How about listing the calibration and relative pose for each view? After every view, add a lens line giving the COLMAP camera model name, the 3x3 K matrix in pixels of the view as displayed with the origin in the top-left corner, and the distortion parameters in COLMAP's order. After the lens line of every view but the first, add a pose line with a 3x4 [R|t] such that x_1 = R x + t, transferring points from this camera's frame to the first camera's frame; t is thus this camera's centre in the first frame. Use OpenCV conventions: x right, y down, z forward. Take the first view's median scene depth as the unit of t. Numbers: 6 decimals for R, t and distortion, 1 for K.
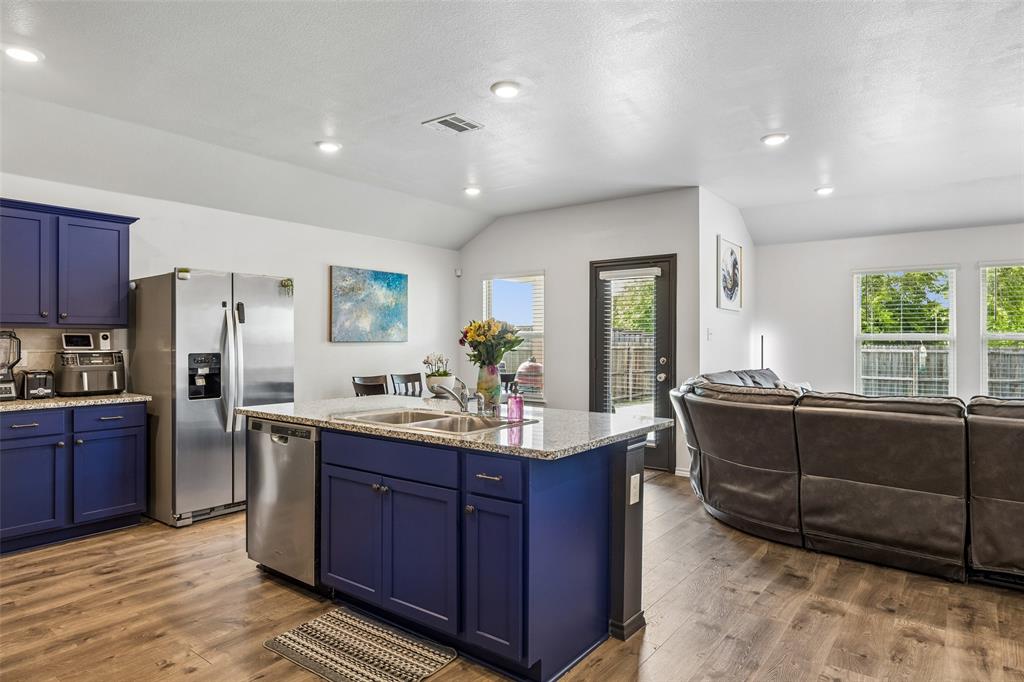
lens RADIAL K [[597.7, 0, 511.1], [0, 597.7, 337.4], [0, 0, 1]] dist [-0.011342, 0.003751]
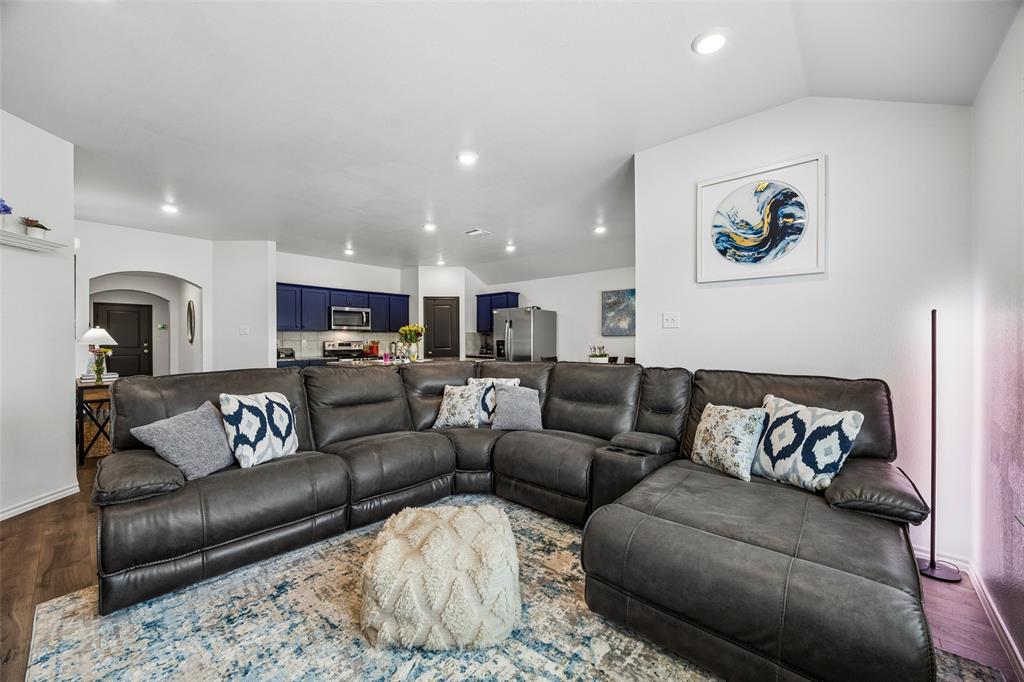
lens RADIAL K [[397.4, 0, 505.6], [0, 397.4, 340.6], [0, 0, 1]] dist [-0.001669, 0.000087]
pose [[-0.086849, -0.002607, -0.996218, 1.239709], [0.005628, 0.999979, -0.003108, 0.033496], [0.996206, -0.005877, -0.086833, 1.169190]]
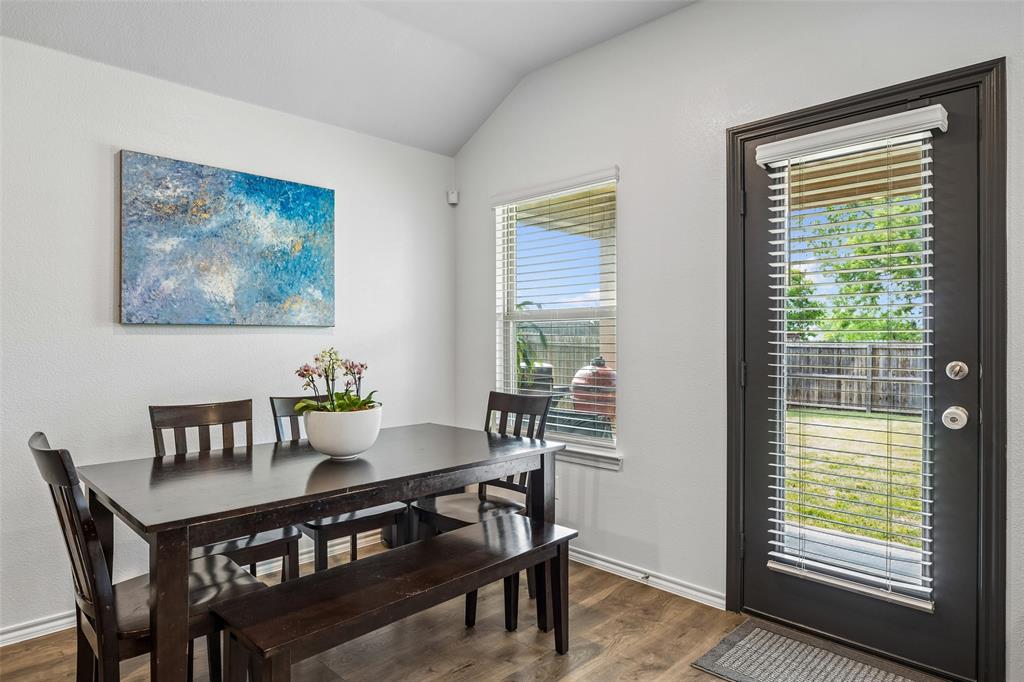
lens RADIAL K [[597.7, 0, 510.0], [0, 597.7, 340.4], [0, 0, 1]] dist [-0.011342, 0.003751]
pose [[0.991051, -0.003435, -0.133440, 0.056175], [0.004348, 0.999969, 0.006557, 0.025411], [0.133413, -0.007079, 0.991035, 0.862324]]
